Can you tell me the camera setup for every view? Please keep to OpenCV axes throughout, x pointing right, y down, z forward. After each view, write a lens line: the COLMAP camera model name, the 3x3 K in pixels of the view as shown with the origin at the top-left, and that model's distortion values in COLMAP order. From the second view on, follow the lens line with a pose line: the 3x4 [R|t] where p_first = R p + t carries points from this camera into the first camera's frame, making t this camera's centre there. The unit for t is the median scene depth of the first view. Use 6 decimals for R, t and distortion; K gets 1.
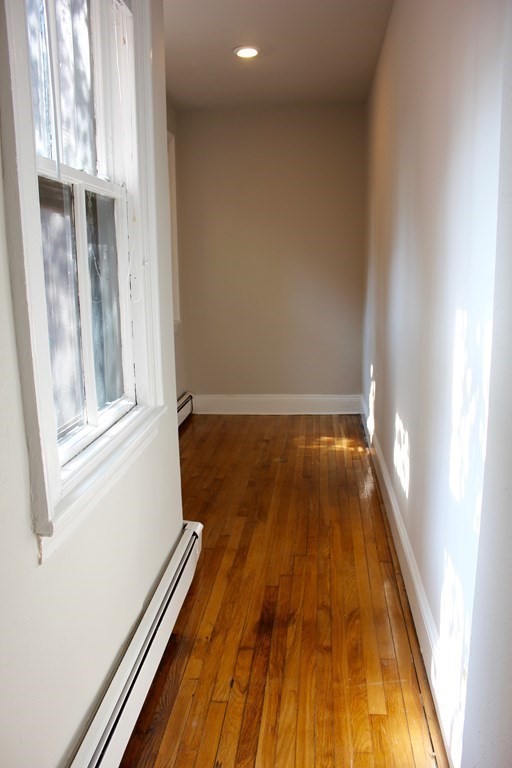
lens RADIAL K [[639.6, 0, 256.0], [0, 639.6, 384.0], [0, 0, 1]] dist [-0.174458, 0.161306]
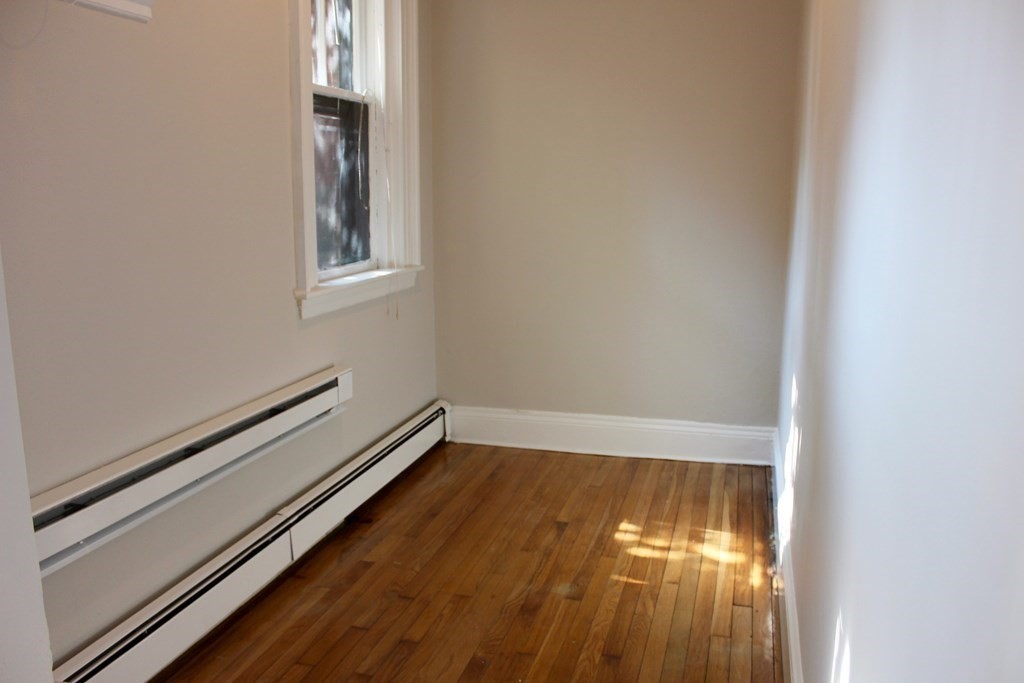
lens RADIAL K [[852.7, 0, 512.0], [0, 852.7, 341.5], [0, 0, 1]] dist [-0.174458, 0.161306]
pose [[0.984742, 0.049331, -0.166881, 0.089439], [-0.048260, 0.998780, 0.010472, -0.060304], [0.167194, -0.002258, 0.985922, 0.417033]]
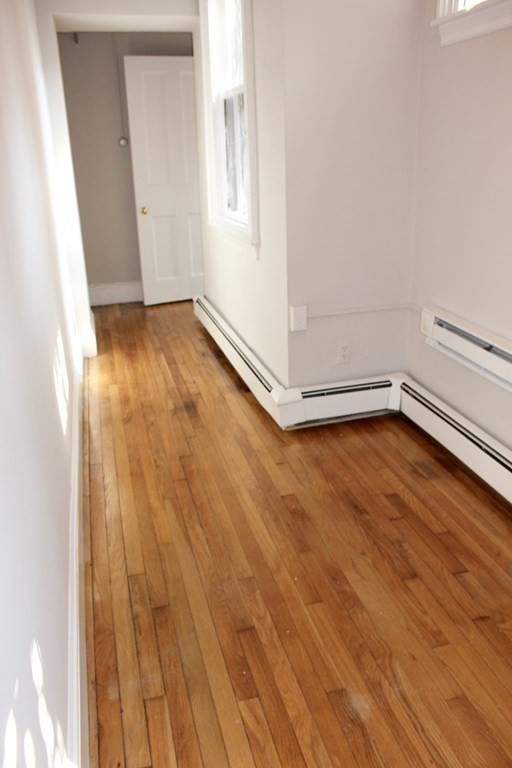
lens RADIAL K [[639.6, 0, 256.0], [0, 639.6, 384.0], [0, 0, 1]] dist [-0.174458, 0.161306]
pose [[-0.937461, 0.170027, -0.303739, 0.164477], [-0.012611, 0.855427, 0.517770, -0.214228], [0.347861, 0.489220, -0.799785, 1.182444]]
